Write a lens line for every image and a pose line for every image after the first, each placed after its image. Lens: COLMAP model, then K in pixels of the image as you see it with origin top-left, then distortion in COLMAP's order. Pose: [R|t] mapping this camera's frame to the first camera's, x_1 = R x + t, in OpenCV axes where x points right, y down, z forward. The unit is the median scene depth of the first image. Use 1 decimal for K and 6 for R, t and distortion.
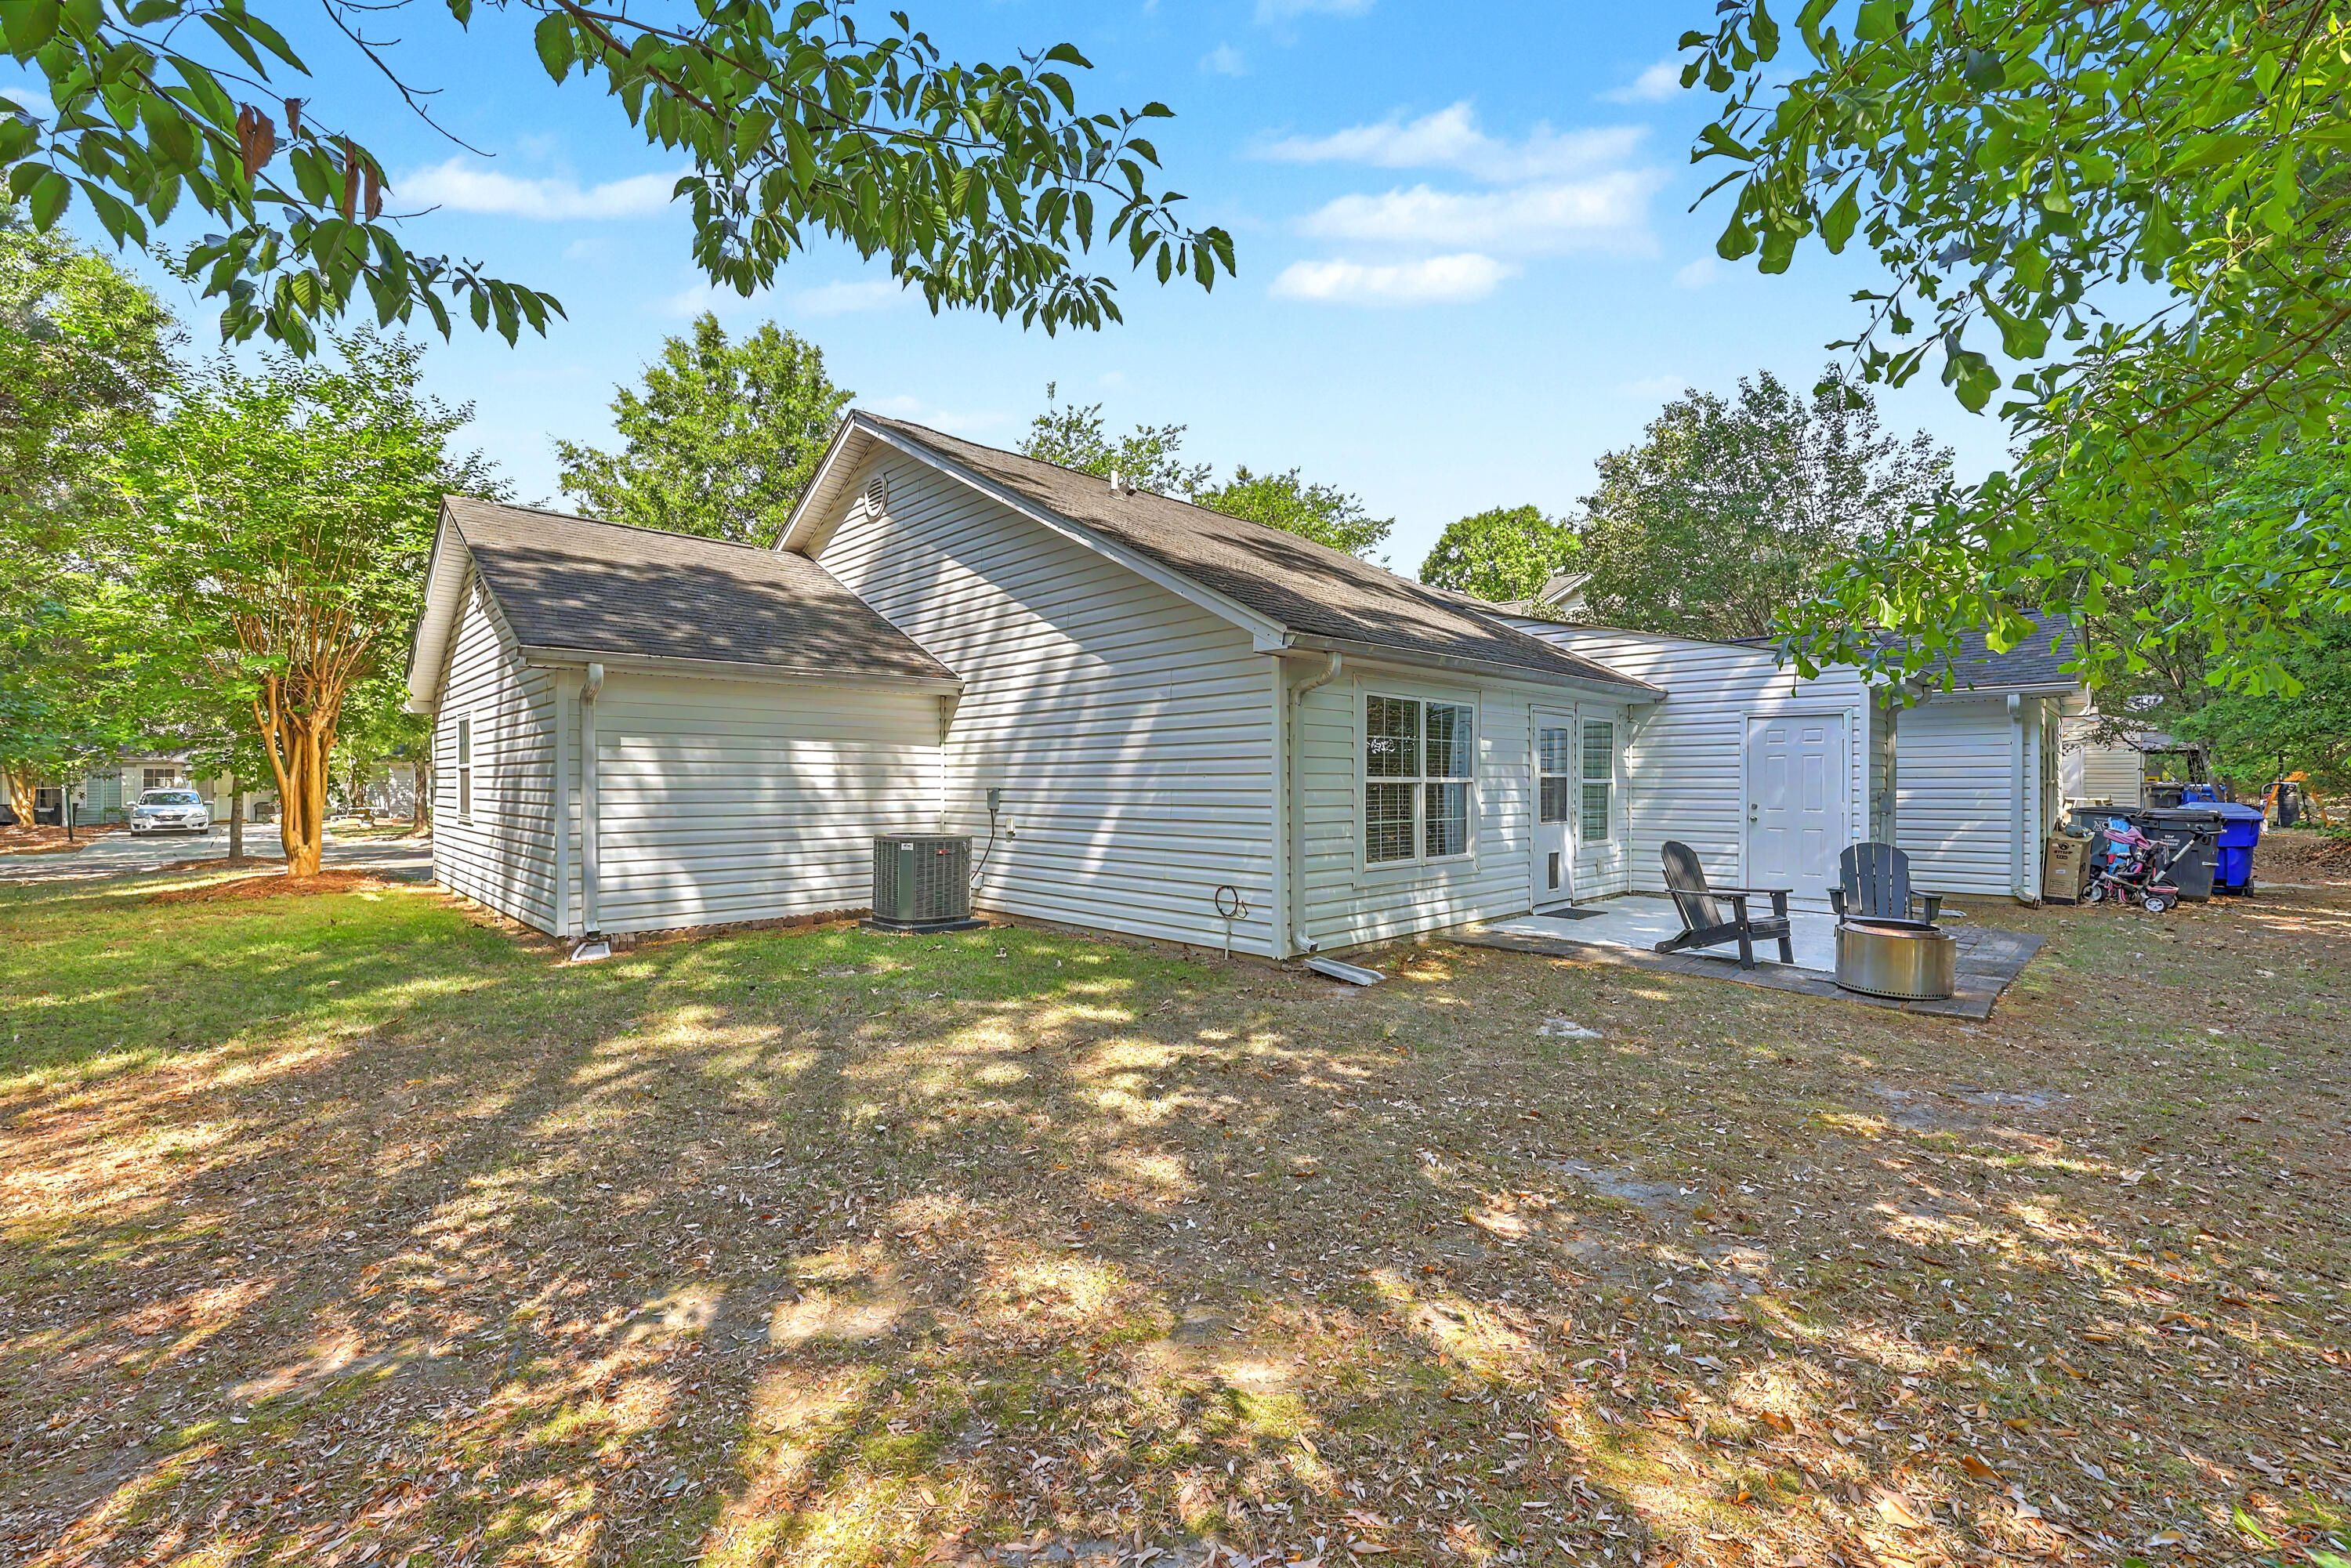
lens RADIAL K [[967.0, 0, 1180.1], [0, 967.0, 780.1], [0, 0, 1]] dist [-0.002267, -0.000203]
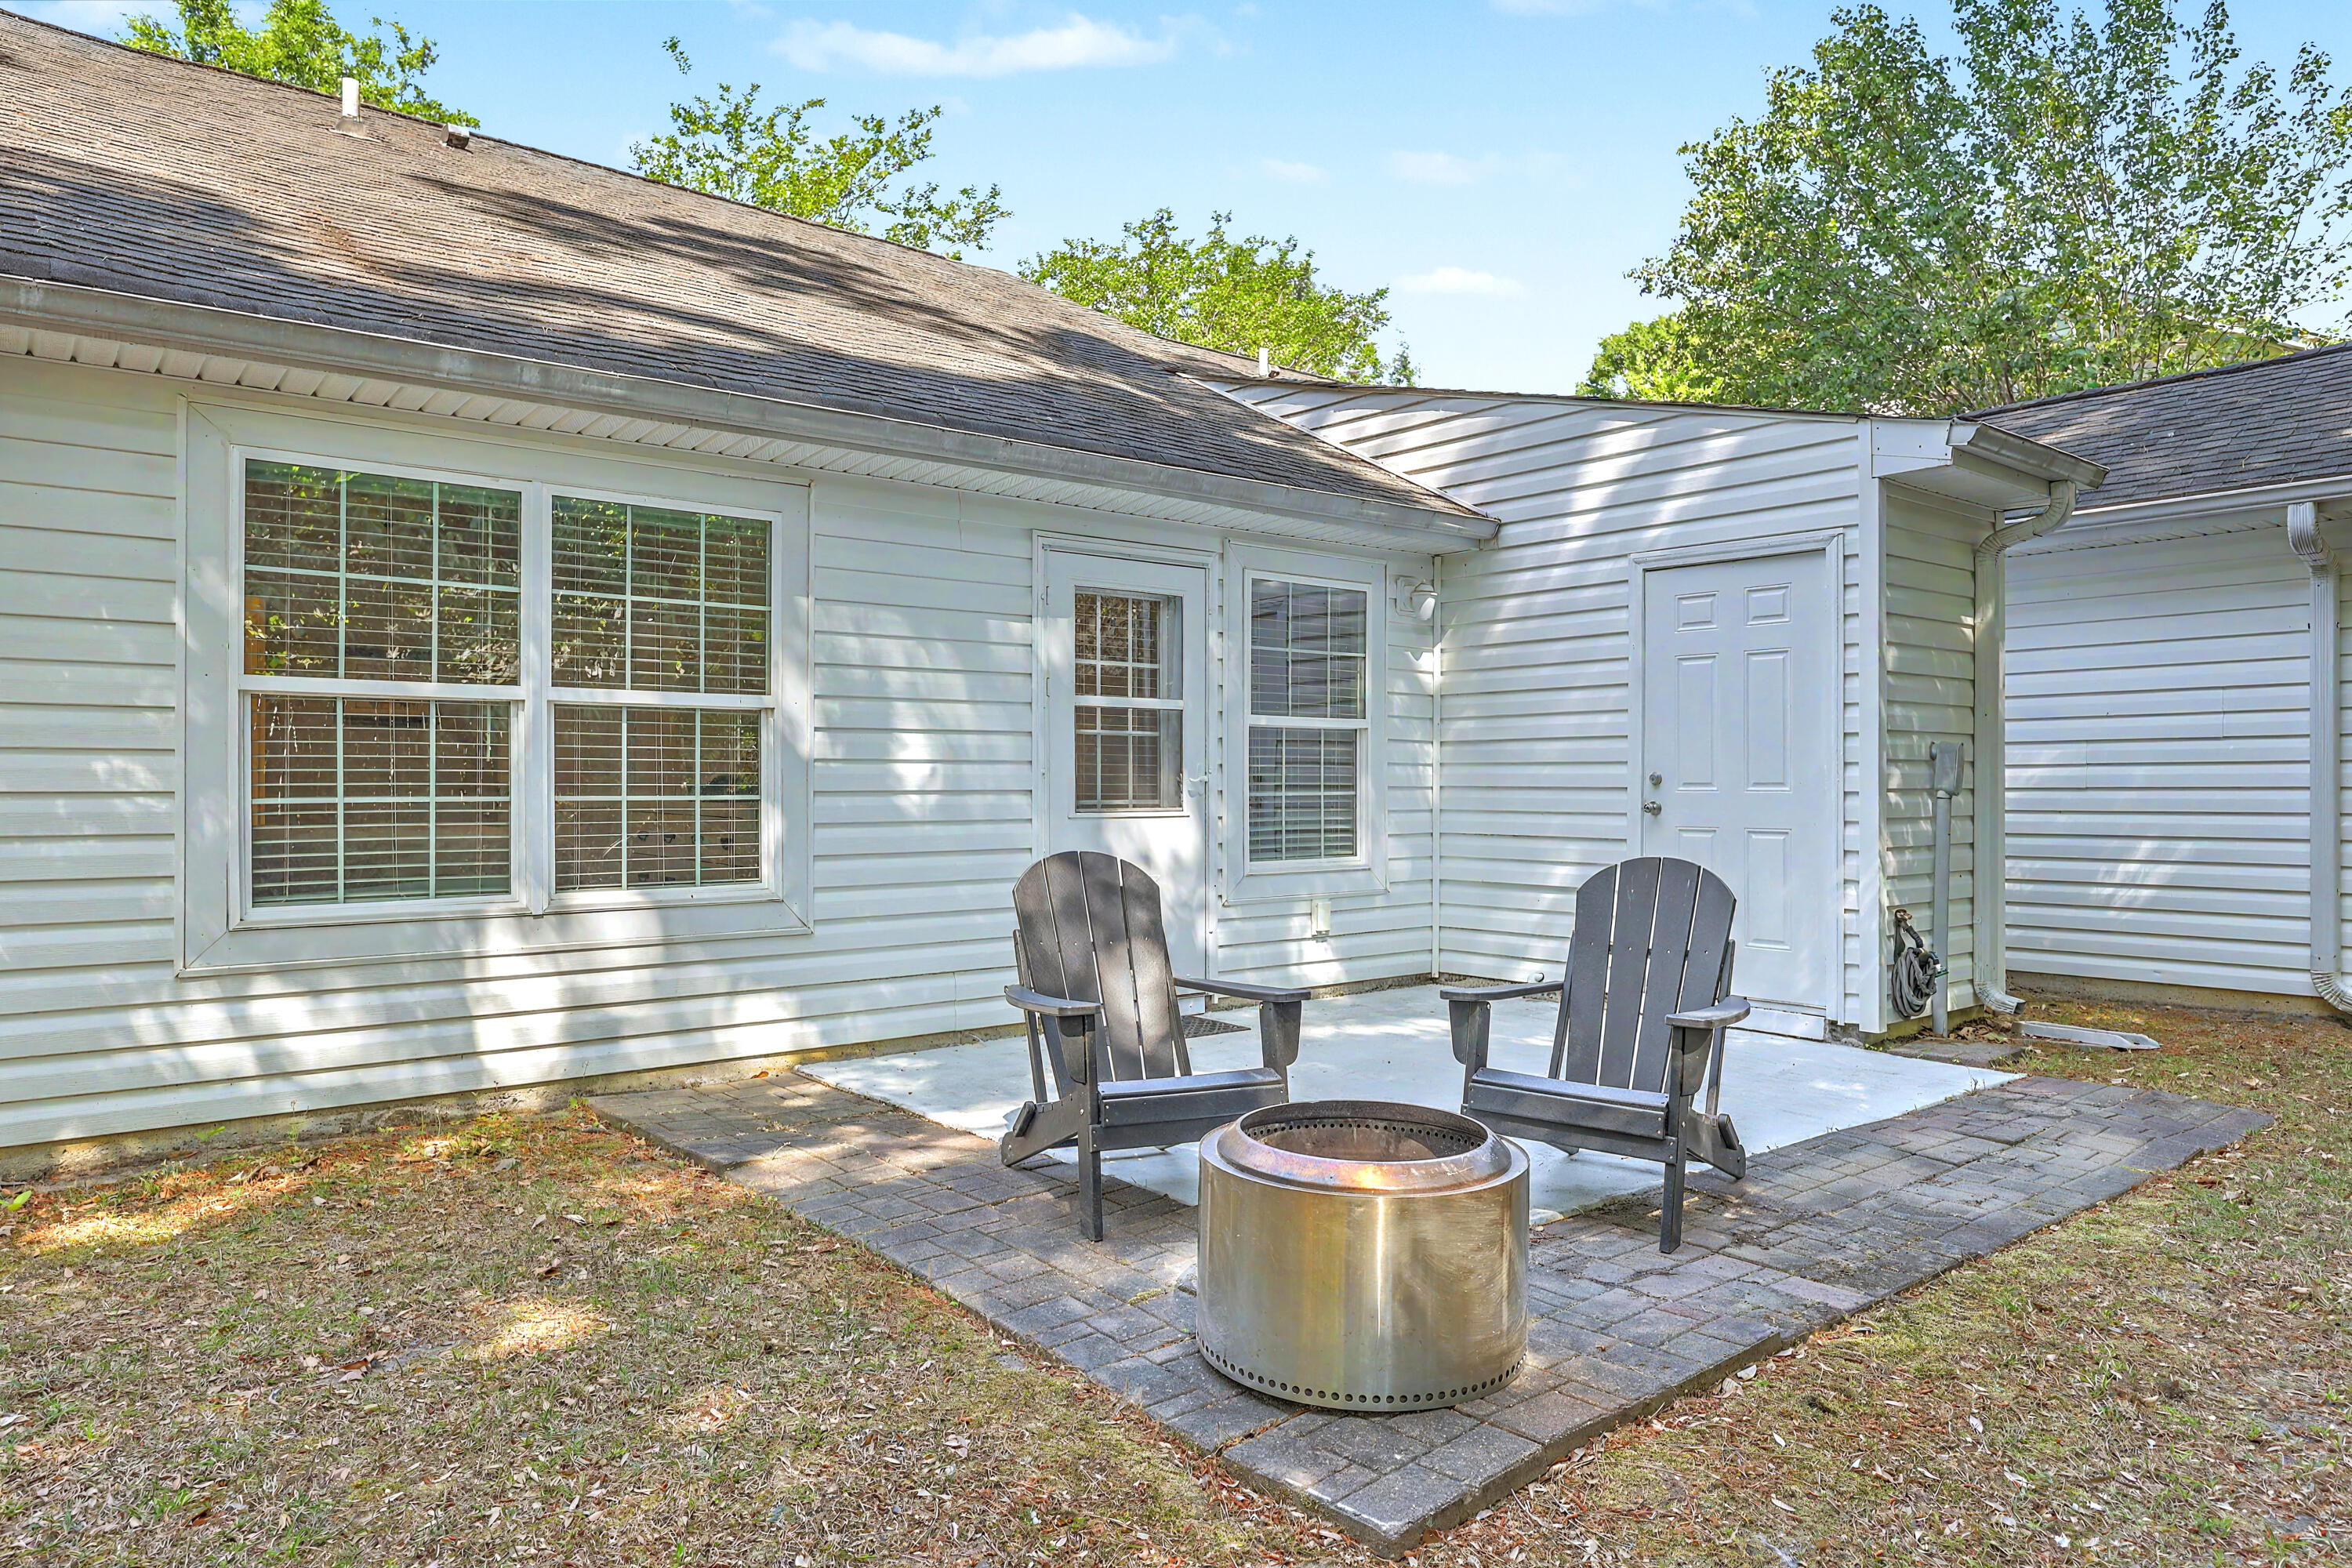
lens RADIAL K [[1452.1, 0, 1172.3], [0, 1452.1, 789.5], [0, 0, 1]] dist [-0.007654, 0.000879]
pose [[0.995964, 0.003176, -0.089693, 0.320216], [-0.001830, 0.999885, 0.015077, 0.016319], [0.089730, -0.014852, 0.995855, 0.252669]]
